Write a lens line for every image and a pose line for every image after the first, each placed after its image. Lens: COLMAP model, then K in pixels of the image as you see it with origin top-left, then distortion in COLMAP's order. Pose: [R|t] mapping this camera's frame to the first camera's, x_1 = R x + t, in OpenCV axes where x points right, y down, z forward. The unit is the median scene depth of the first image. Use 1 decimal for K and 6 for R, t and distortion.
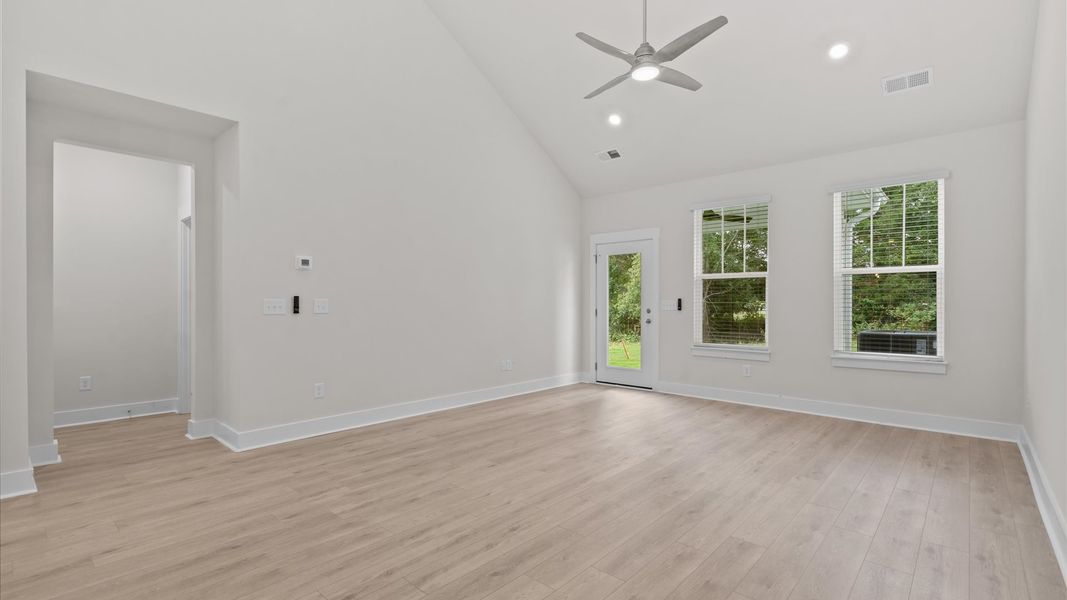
lens RADIAL K [[484.4, 0, 525.9], [0, 484.4, 301.5], [0, 0, 1]] dist [-0.000797, 0.000794]
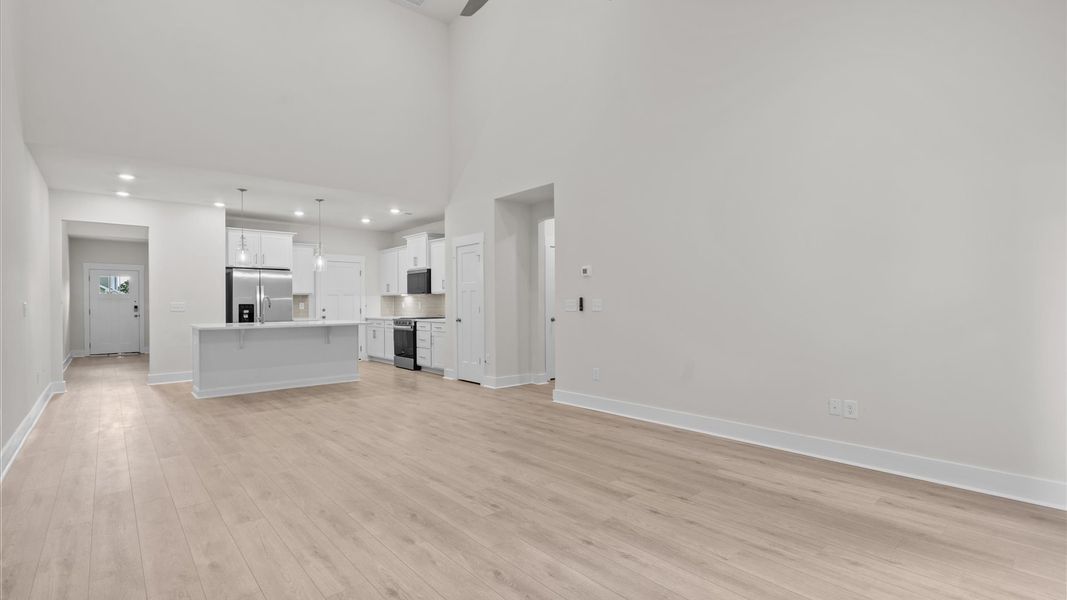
lens RADIAL K [[484.4, 0, 528.4], [0, 484.4, 304.5], [0, 0, 1]] dist [-0.000797, 0.000794]
pose [[-0.112261, -0.000115, -0.993679, 0.918349], [0.009318, 0.999956, -0.001169, 0.008353], [0.993635, -0.009390, -0.112255, 1.096424]]
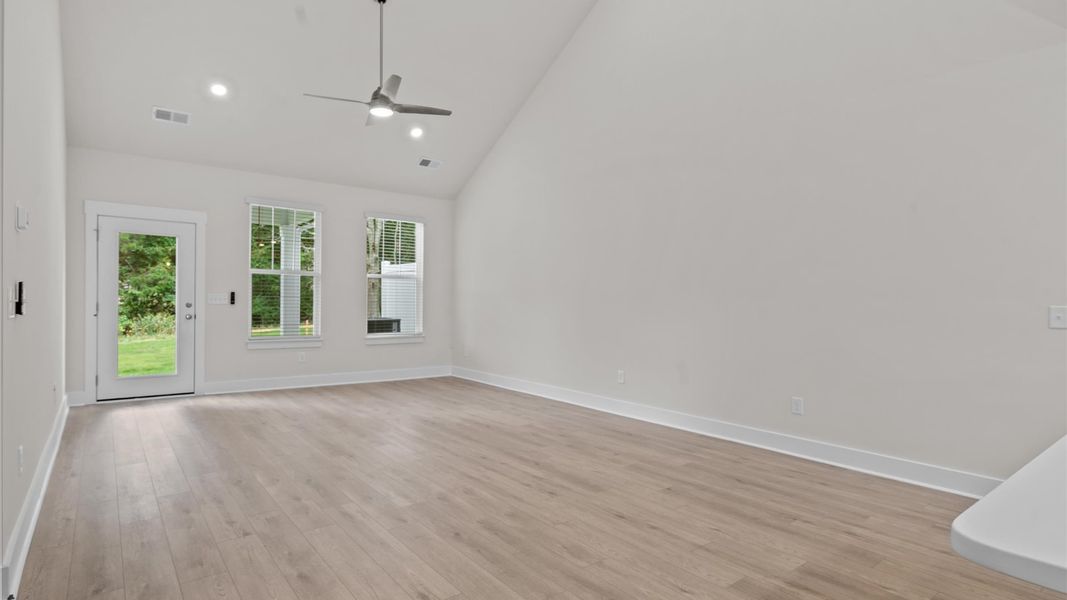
lens RADIAL K [[536.5, 0, 532.5], [0, 536.5, 301.2], [0, 0, 1]] dist [0.000982, 0.000191]
pose [[0.156384, 0.000735, 0.987696, -1.043287], [-0.019003, 0.999817, 0.002264, -0.002915], [-0.987514, -0.019123, 0.156369, 0.402788]]
